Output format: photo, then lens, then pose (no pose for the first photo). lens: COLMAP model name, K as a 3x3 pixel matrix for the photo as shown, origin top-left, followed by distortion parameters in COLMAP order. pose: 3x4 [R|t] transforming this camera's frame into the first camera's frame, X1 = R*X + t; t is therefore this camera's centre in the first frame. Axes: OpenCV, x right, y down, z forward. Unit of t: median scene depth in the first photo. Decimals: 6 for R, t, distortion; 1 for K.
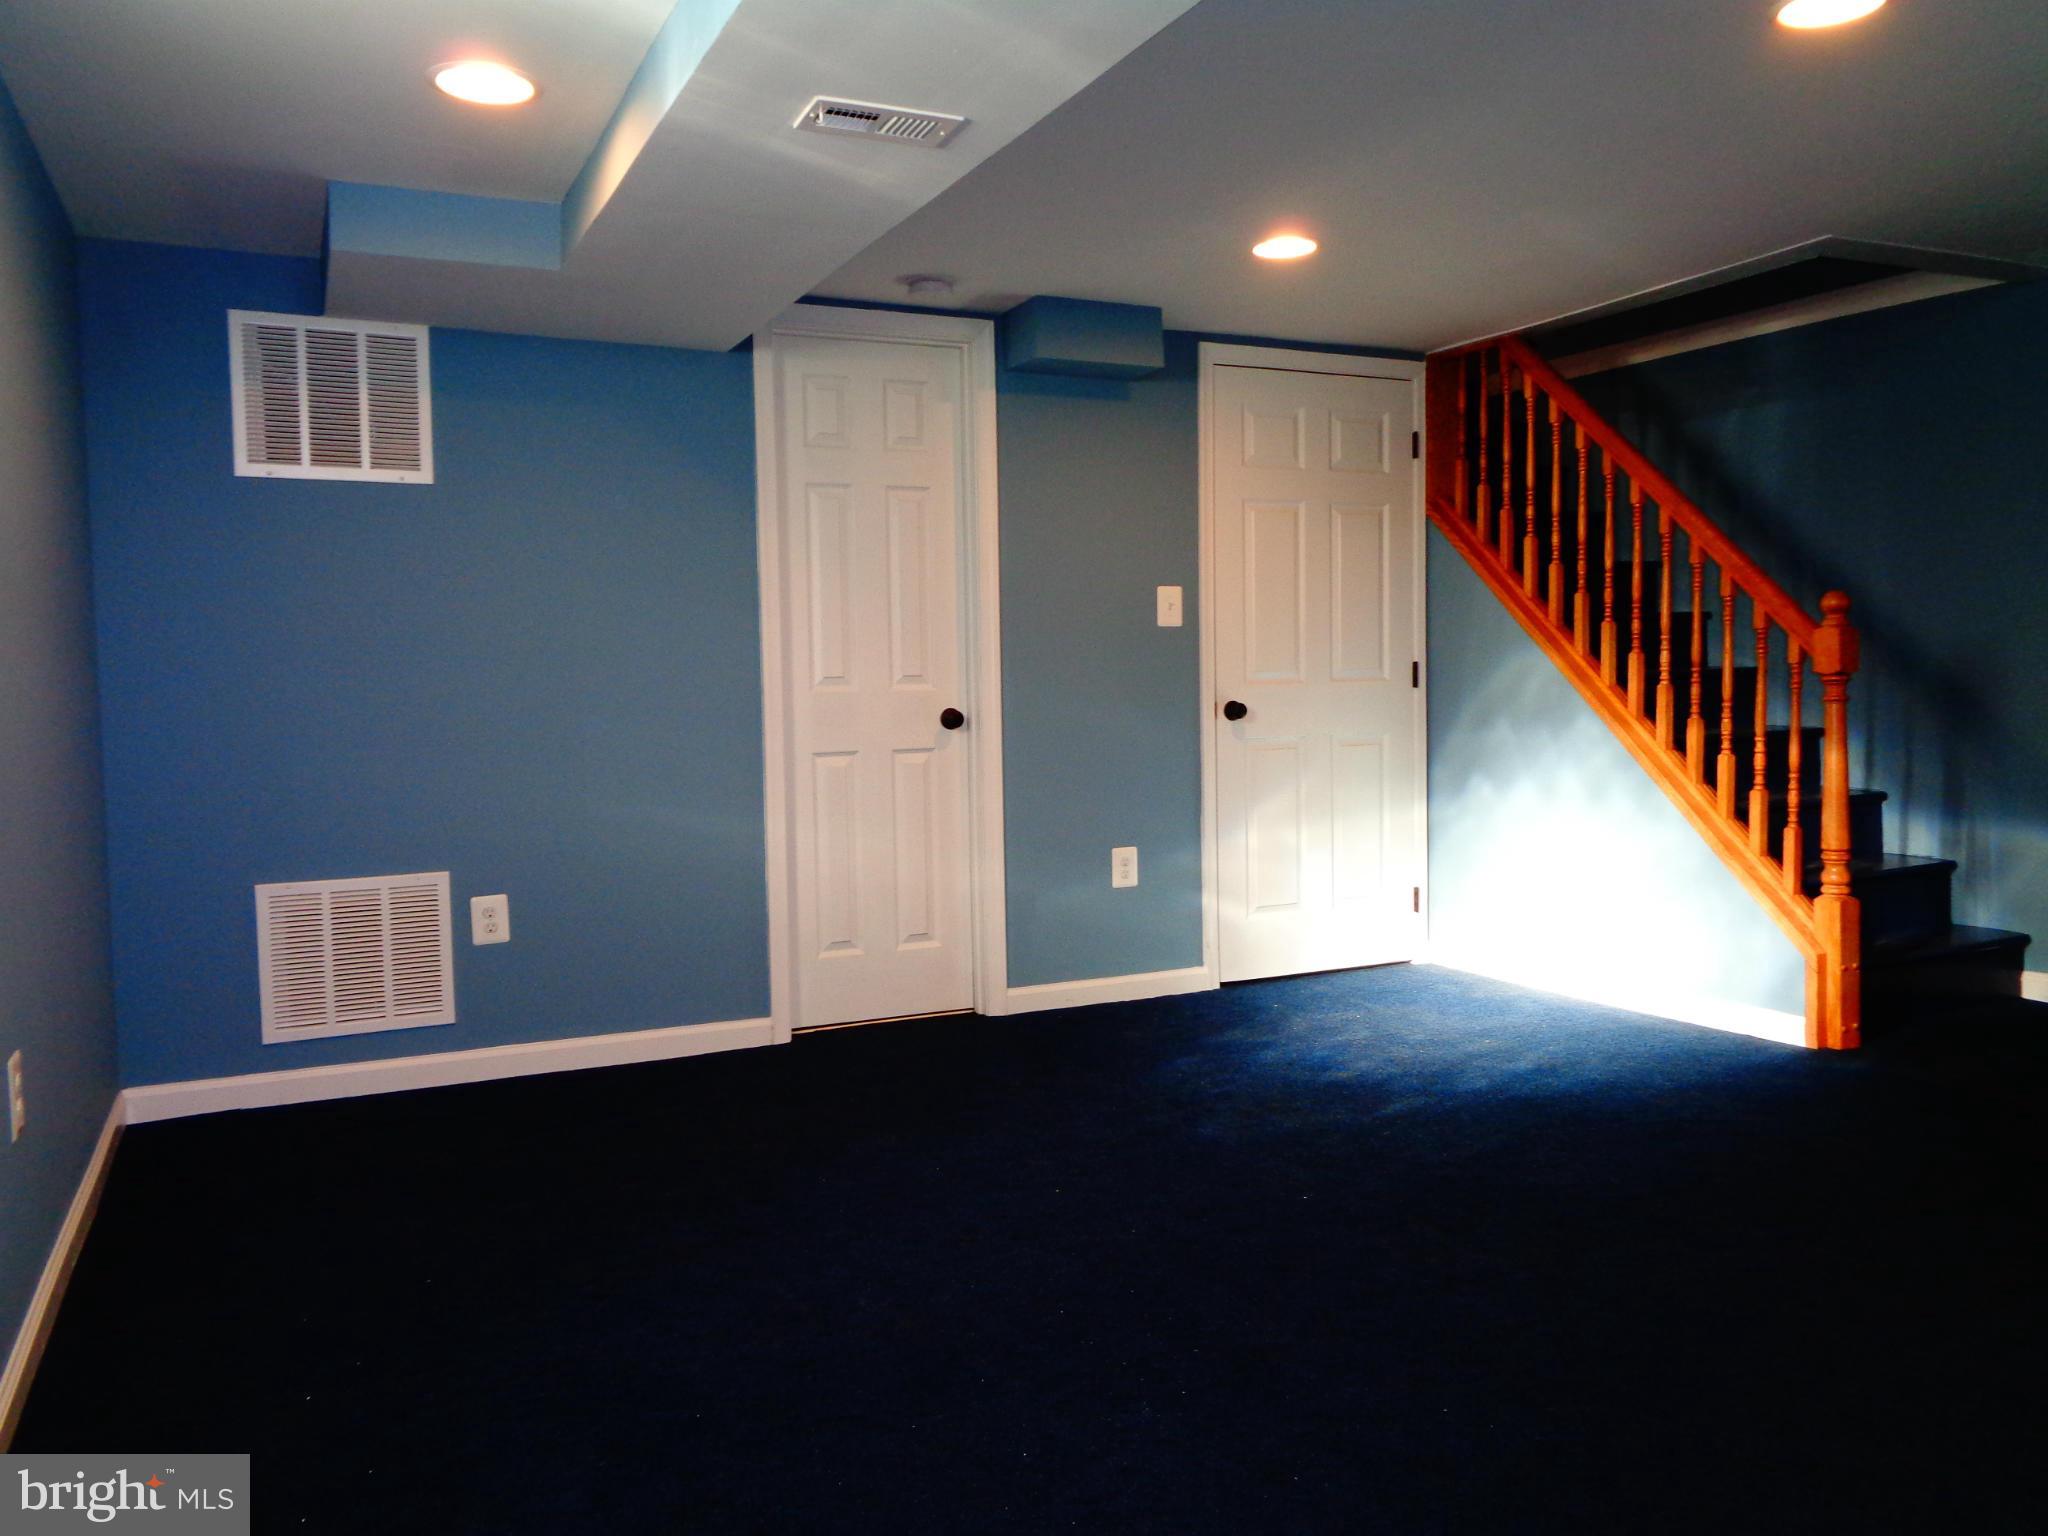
lens RADIAL K [[1533.2, 0, 1024.0], [0, 1533.2, 768.0], [0, 0, 1]] dist [0.003498, 0.000380]
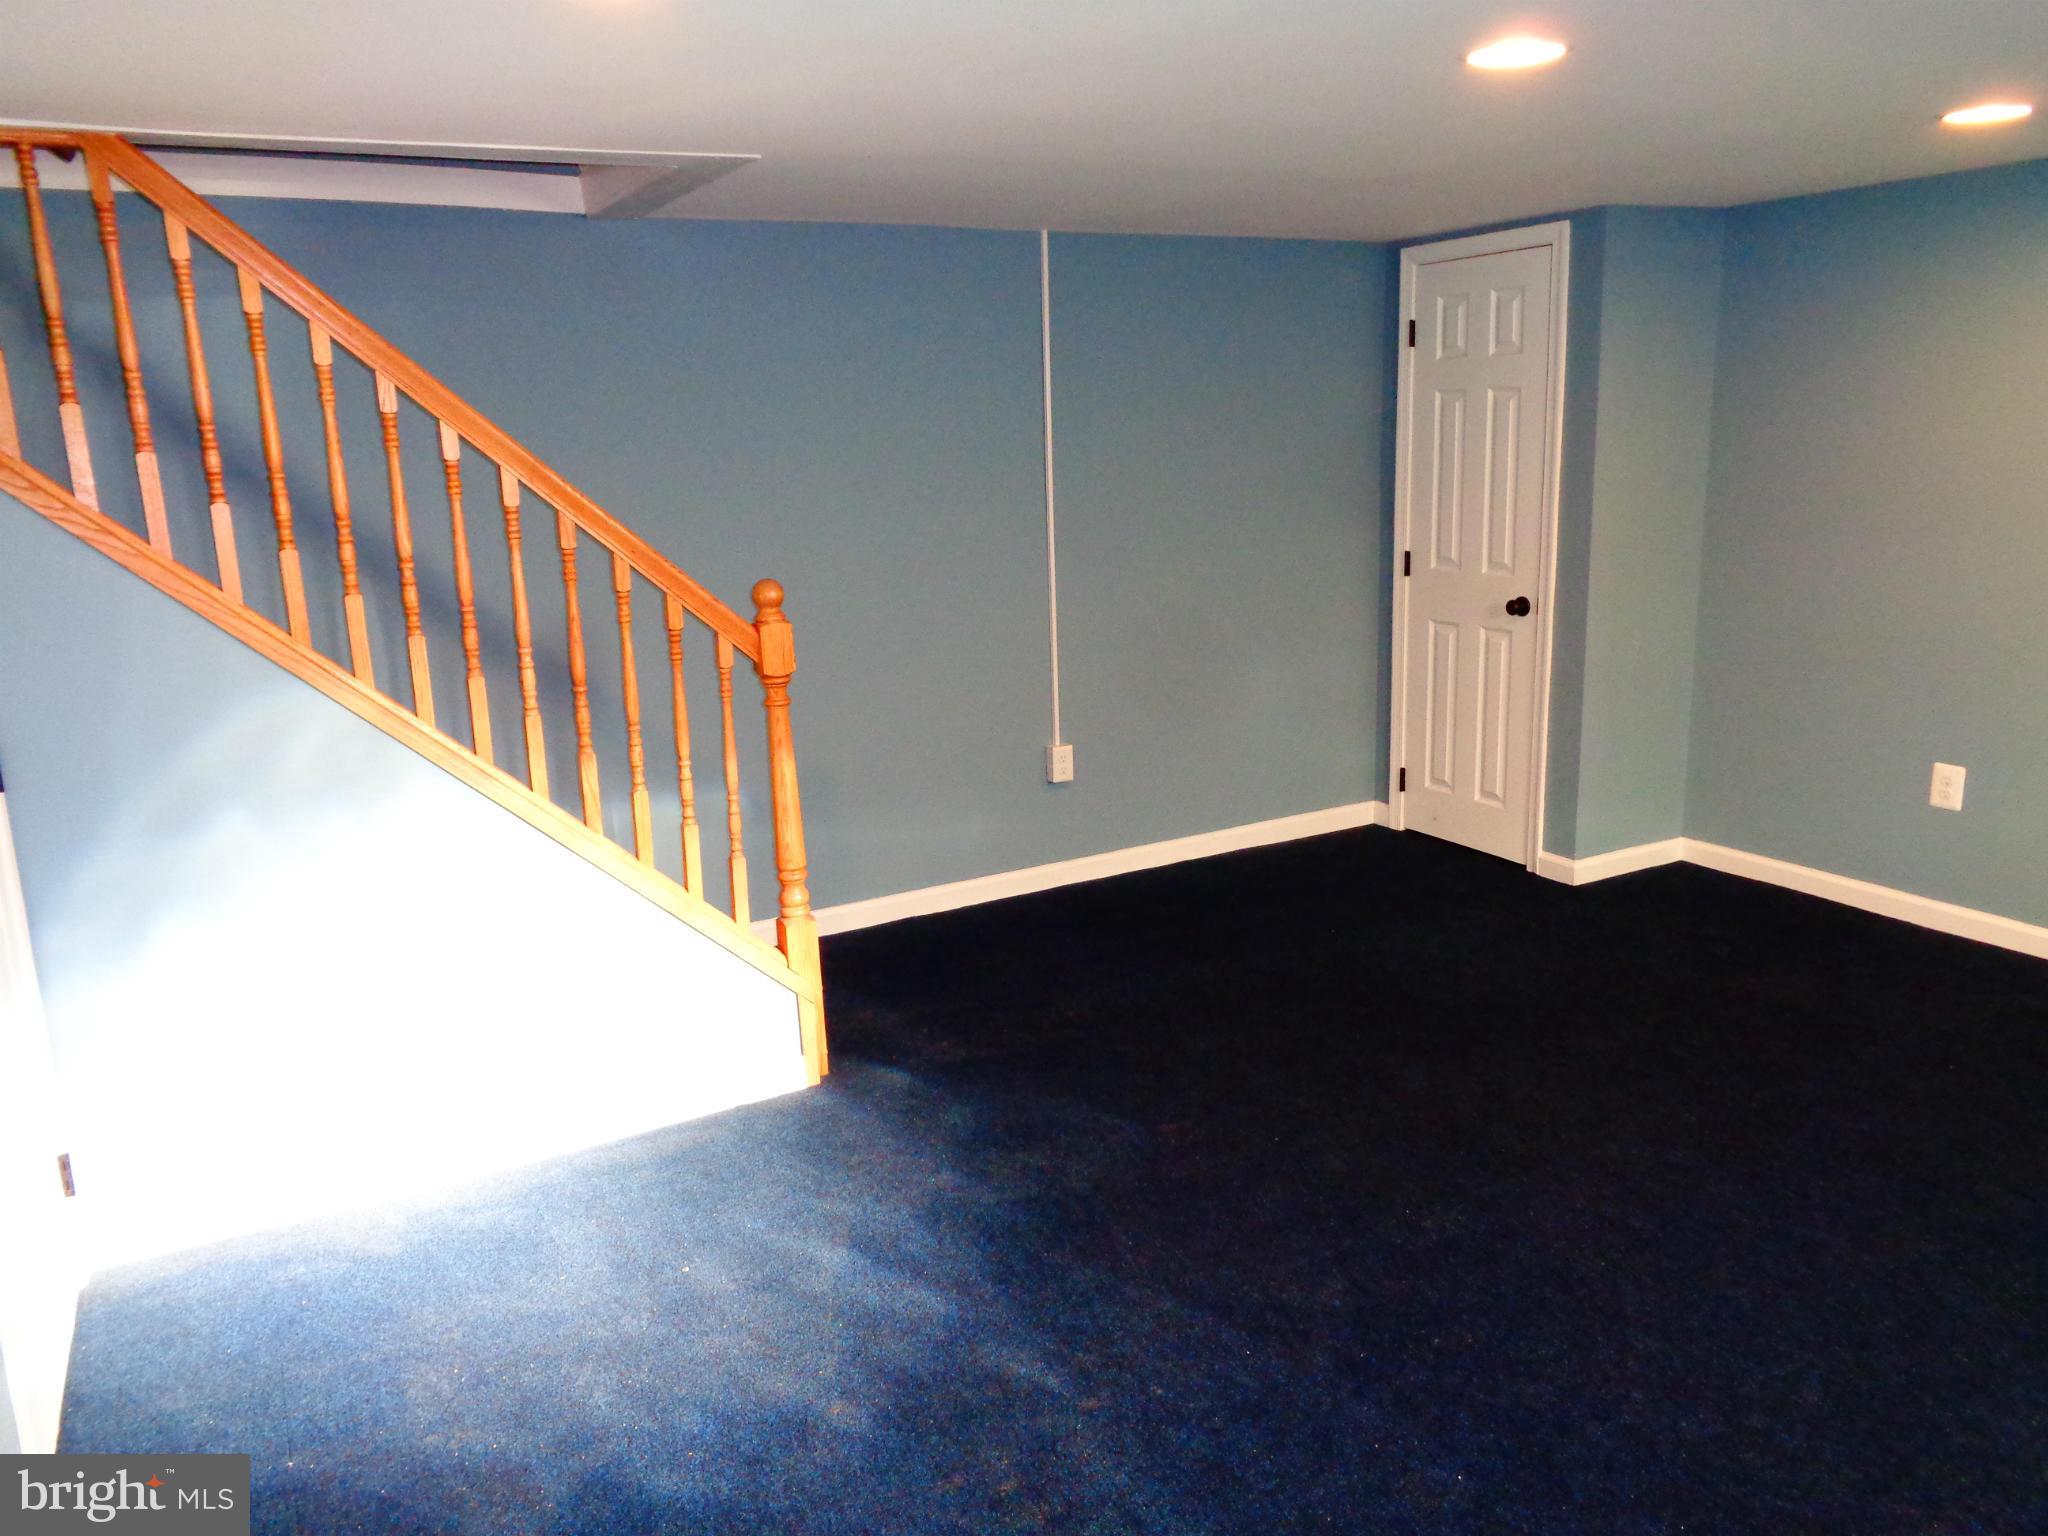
lens RADIAL K [[1533.2, 0, 1024.0], [0, 1533.2, 768.0], [0, 0, 1]] dist [0.003498, 0.000380]
pose [[-0.035823, -0.191812, 0.980778, -0.343838], [0.109218, 0.974778, 0.194627, -0.161680], [-0.993372, 0.114090, -0.013970, 0.867753]]
